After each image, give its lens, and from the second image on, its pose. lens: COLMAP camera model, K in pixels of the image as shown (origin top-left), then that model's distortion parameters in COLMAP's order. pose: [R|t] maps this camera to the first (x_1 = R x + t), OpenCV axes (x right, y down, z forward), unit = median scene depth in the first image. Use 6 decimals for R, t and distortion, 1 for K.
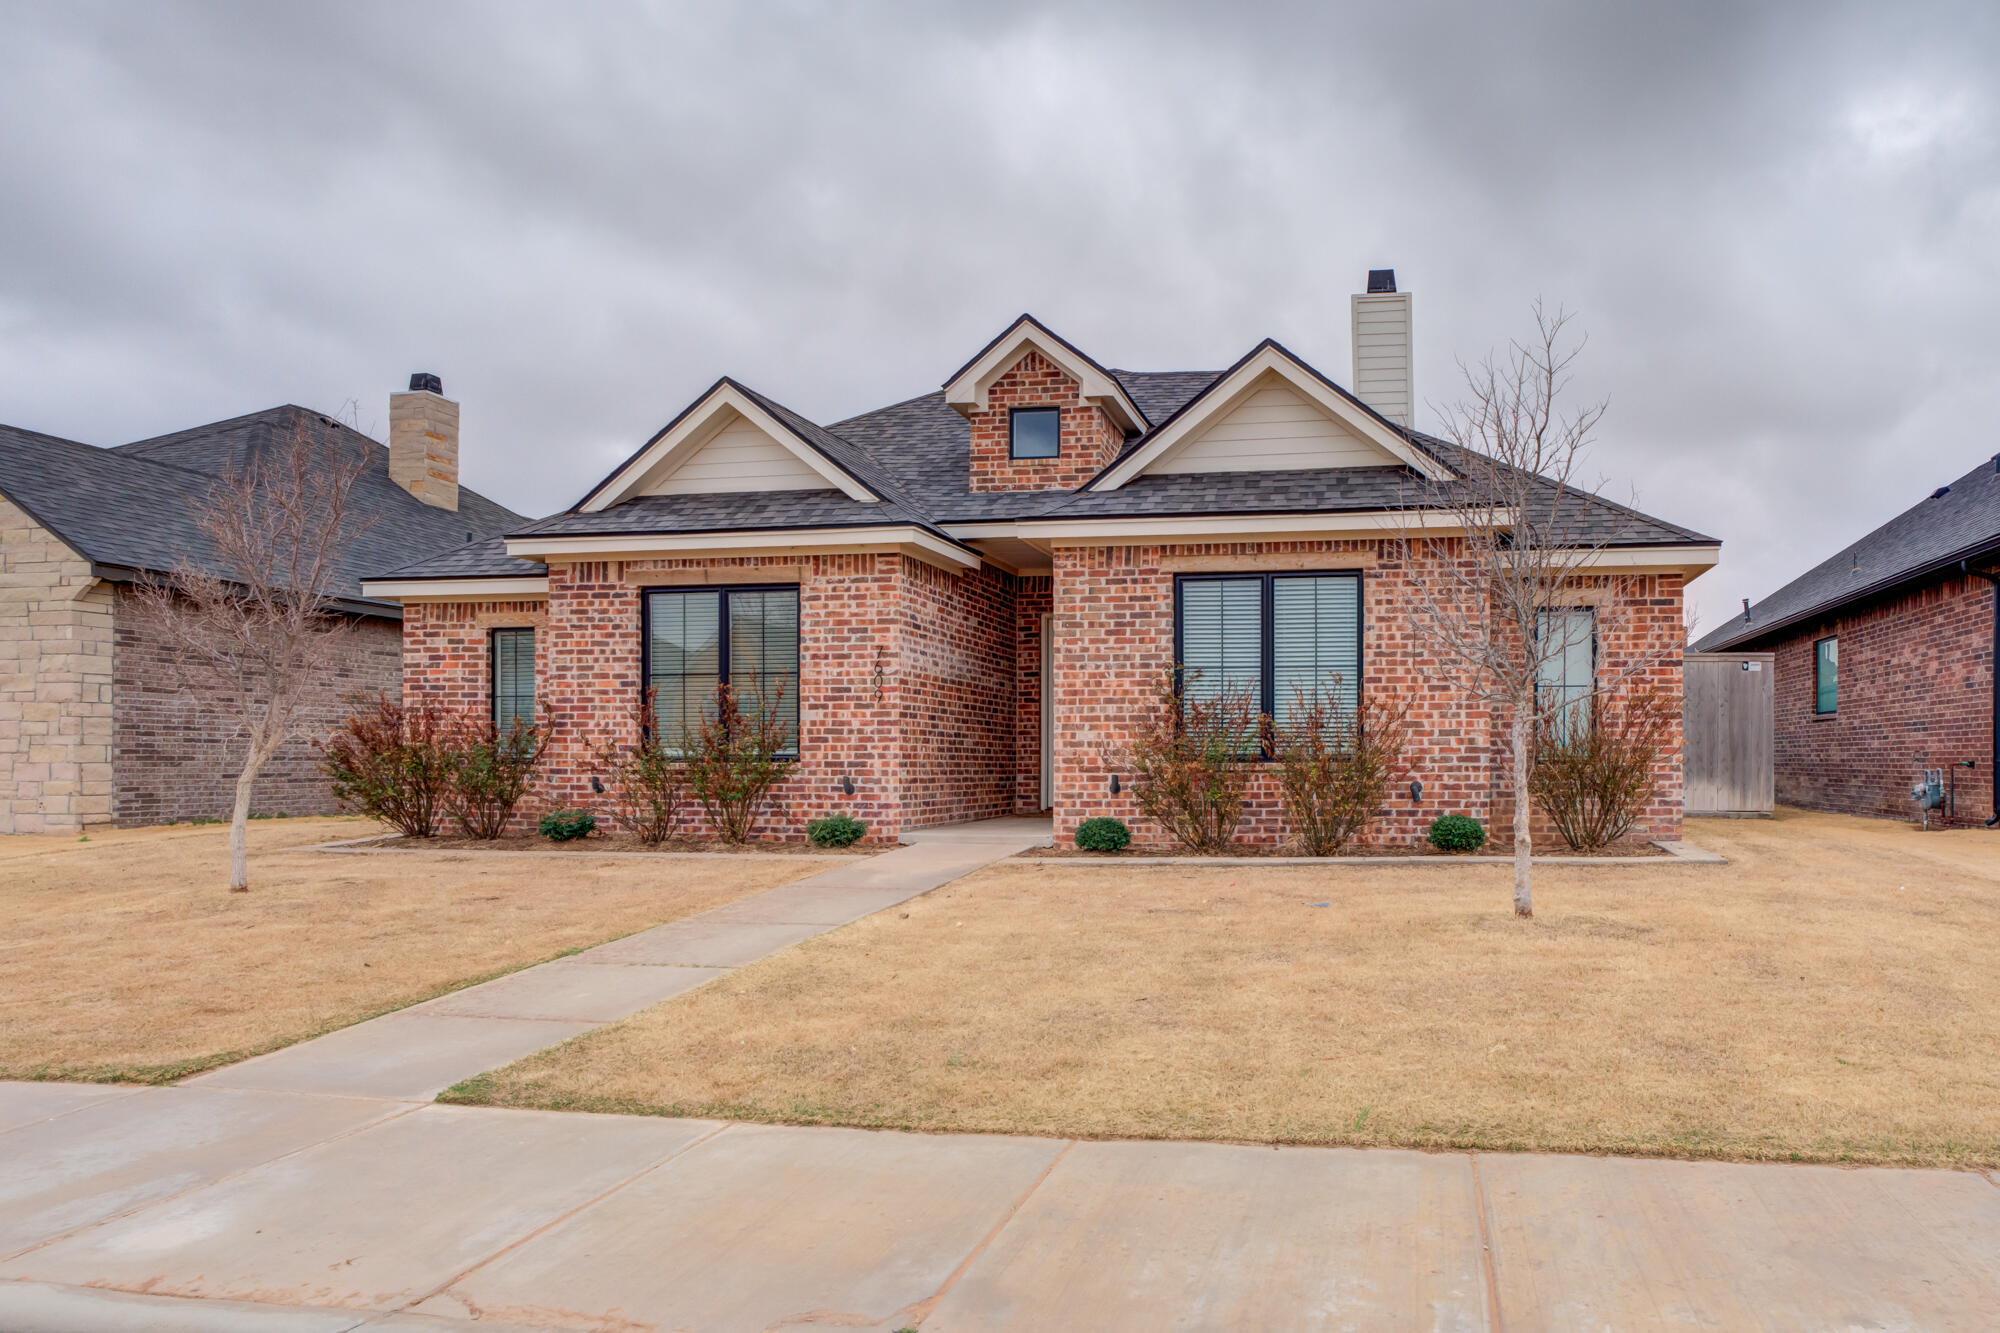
lens RADIAL K [[1225.5, 0, 1253.4], [0, 1225.5, 797.1], [0, 0, 1]] dist [-0.024767, 0.000192]
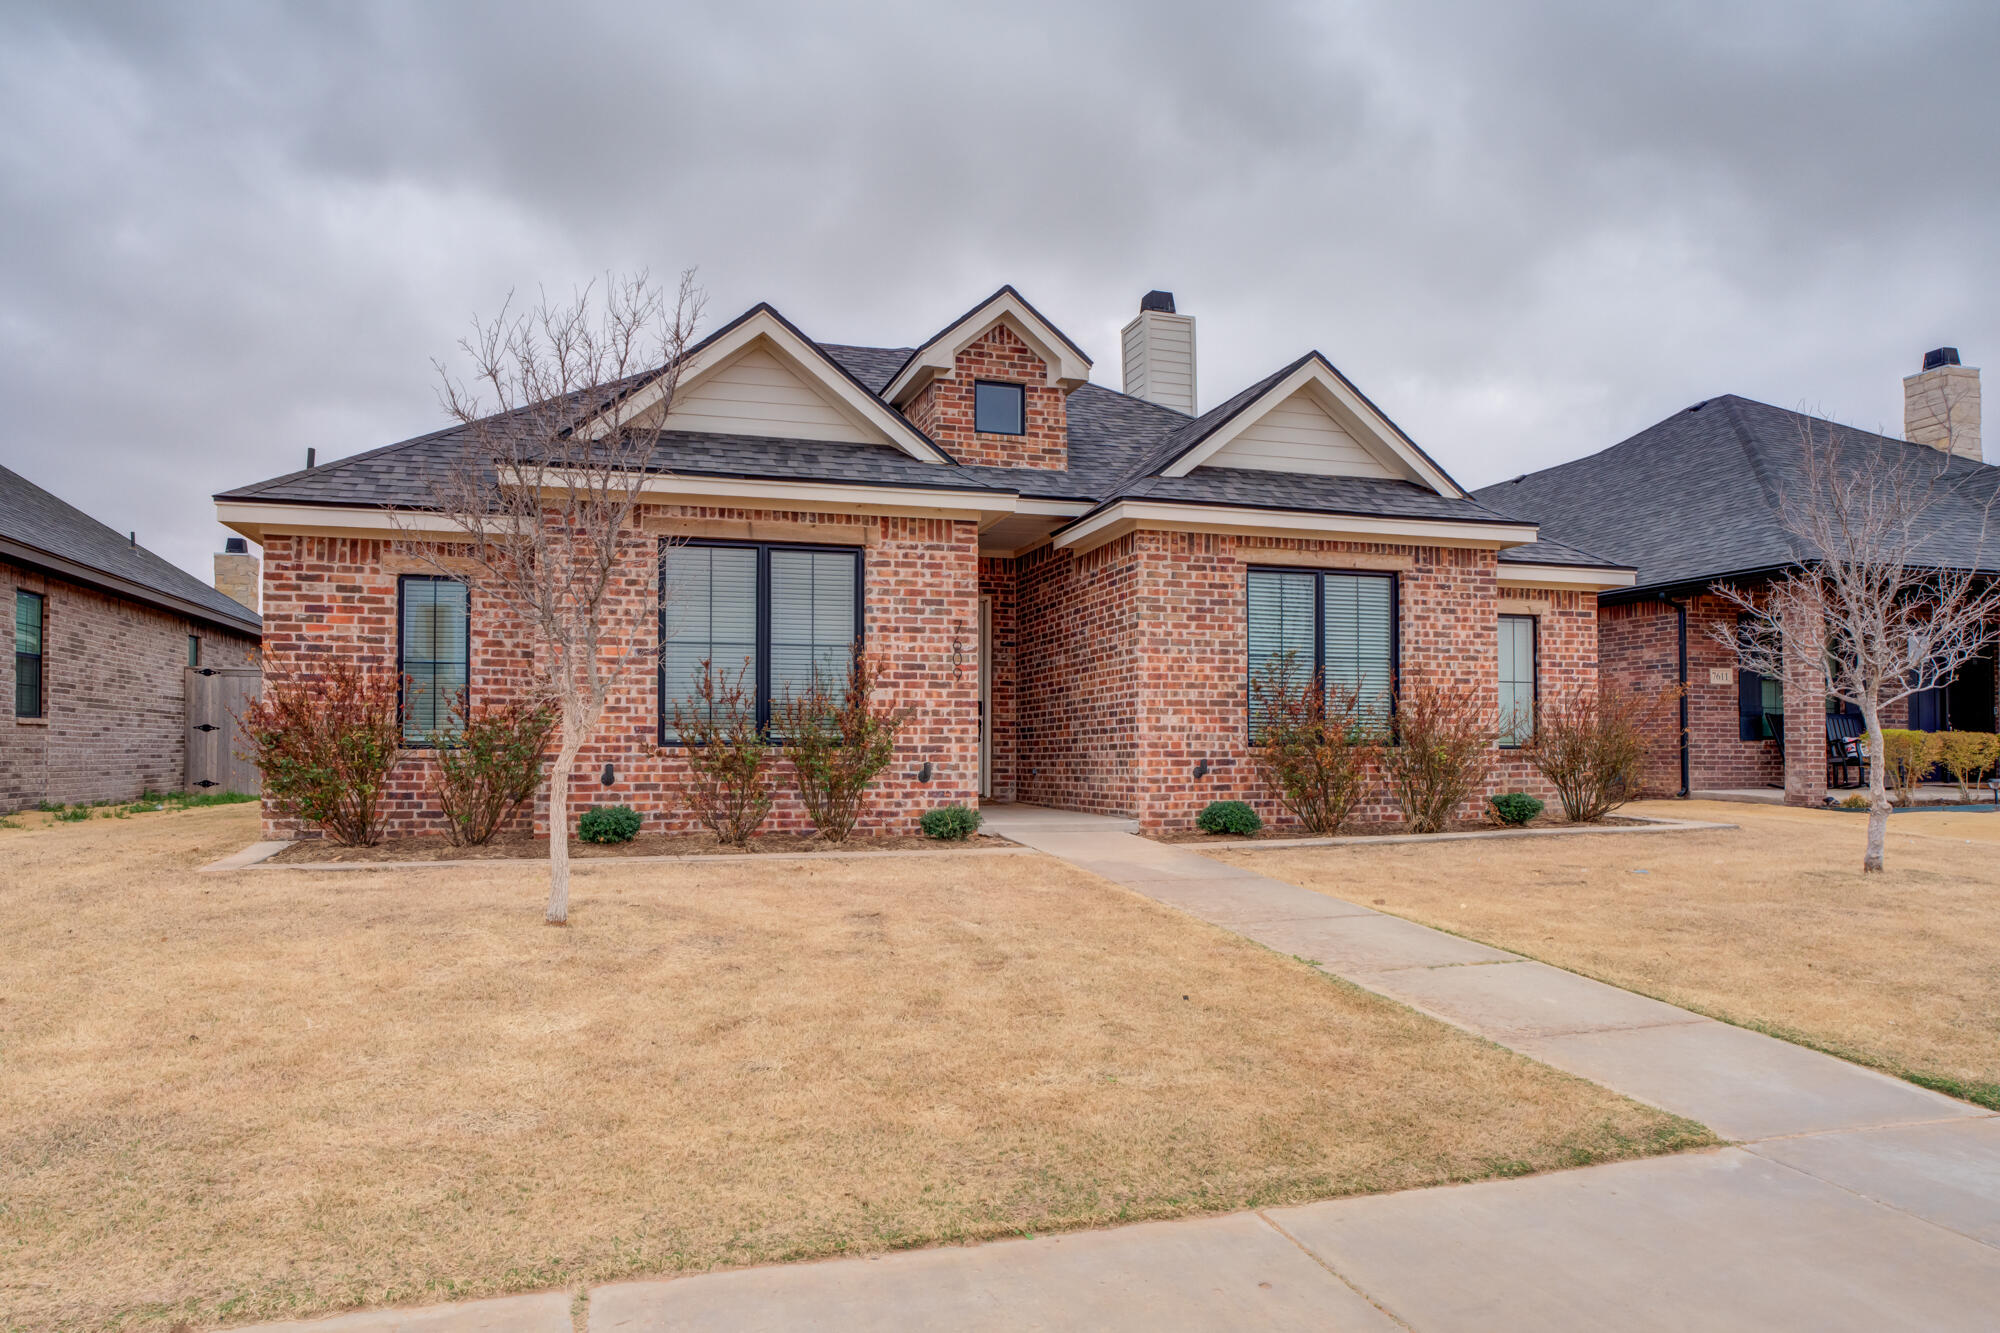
lens RADIAL K [[1160.7, 0, 955.2], [0, 1160.7, 771.5], [0, 0, 1]] dist [-0.030681, -0.000204]
pose [[0.915791, -0.007988, 0.401575, -0.657557], [0.012648, 0.999880, -0.008954, -0.001925], [-0.401455, 0.013279, 0.915783, 0.200536]]
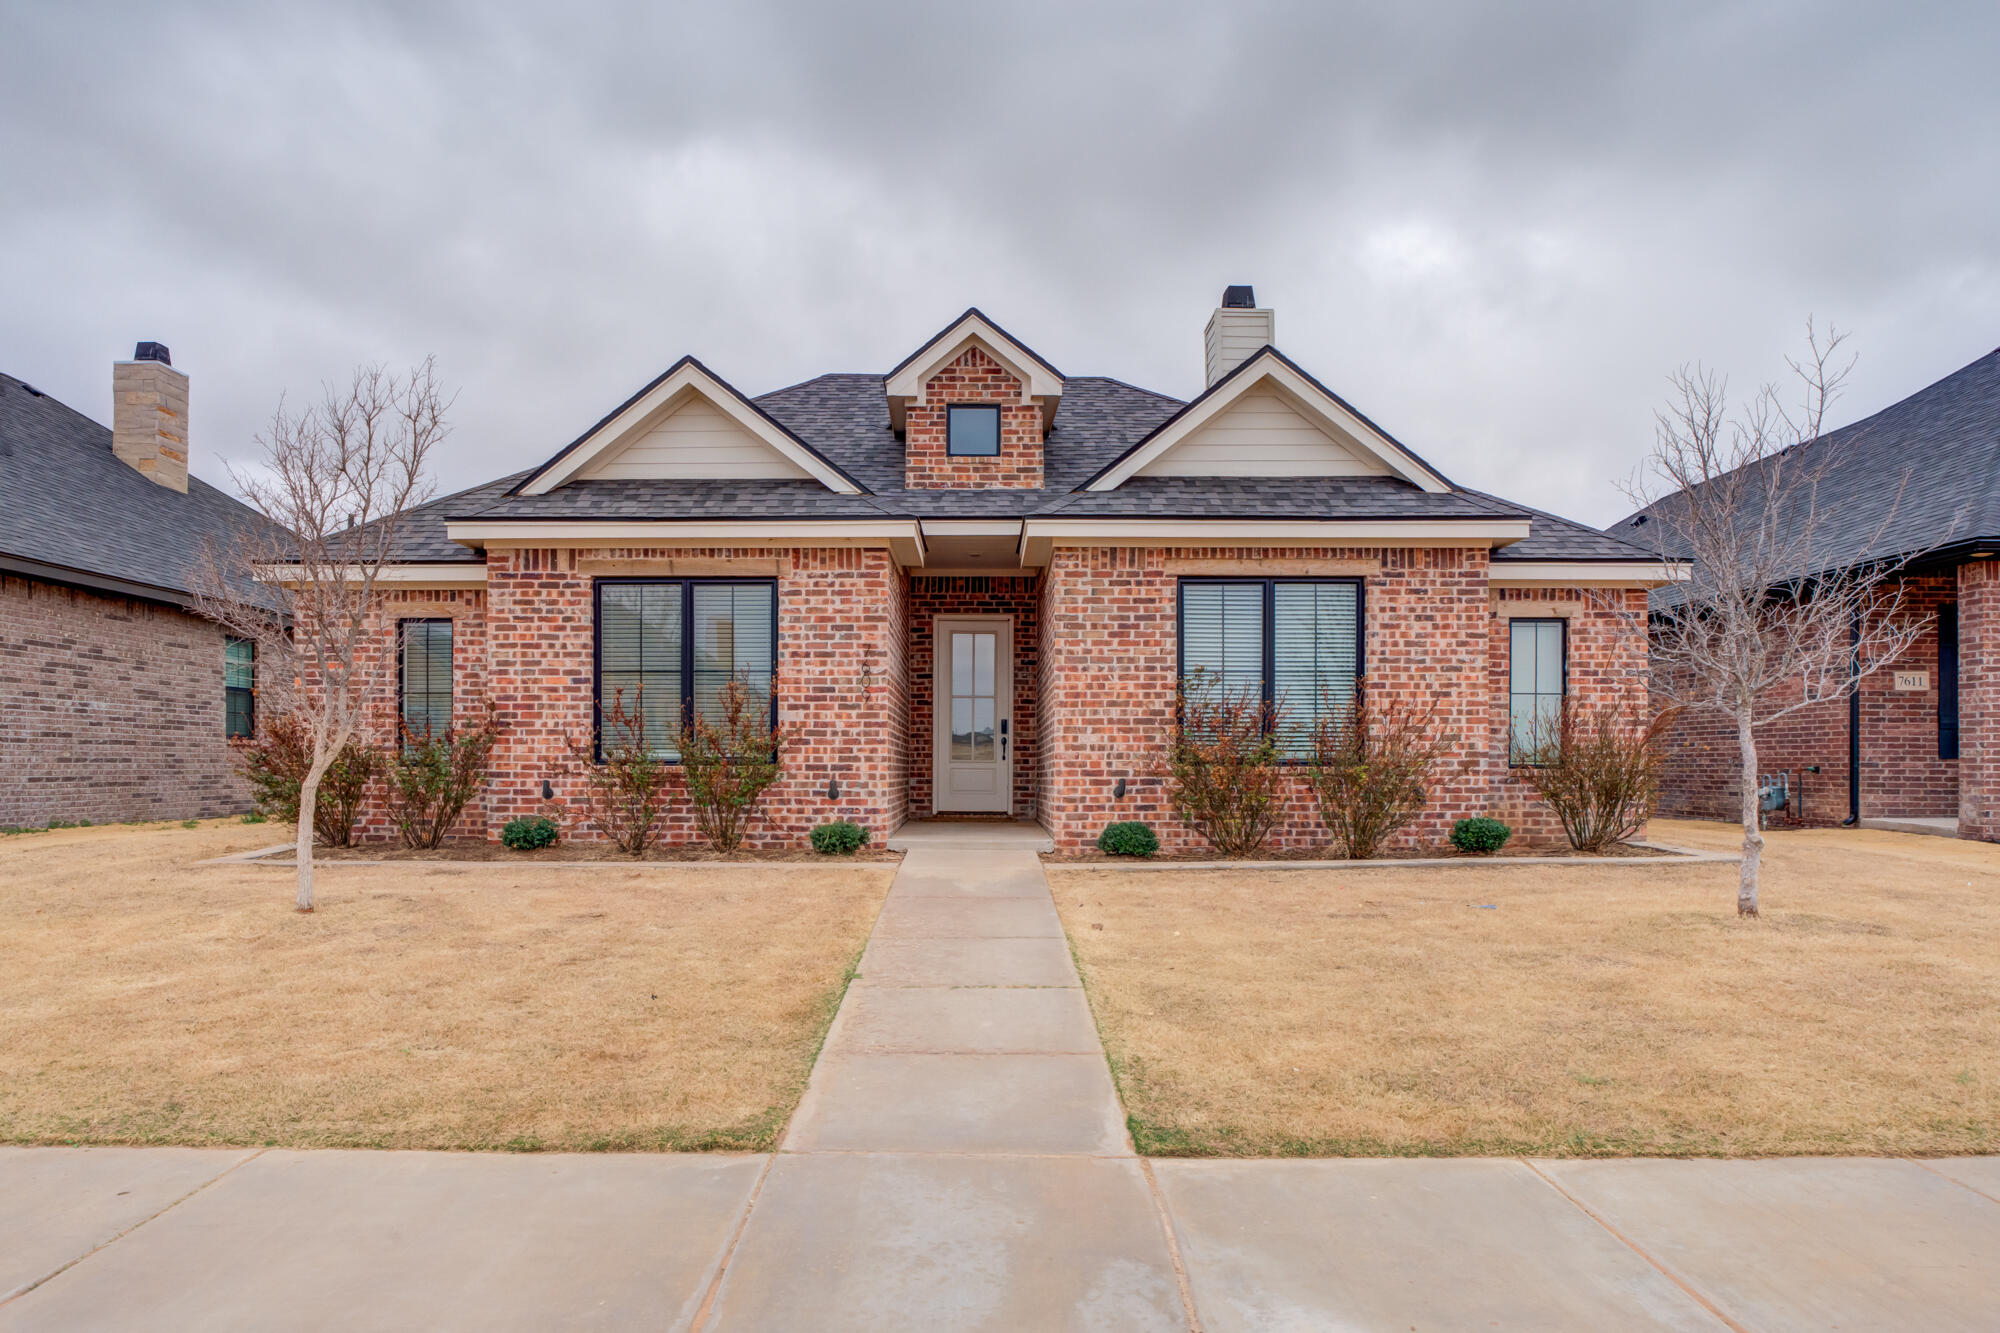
lens RADIAL K [[1177.7, 0, 977.6], [0, 1177.7, 815.1], [0, 0, 1]] dist [-0.025585, 0.001062]
pose [[0.990800, -0.004479, 0.135263, -0.344231], [0.002686, 0.999906, 0.013433, -0.001498], [-0.135310, -0.012946, 0.990719, 0.068284]]
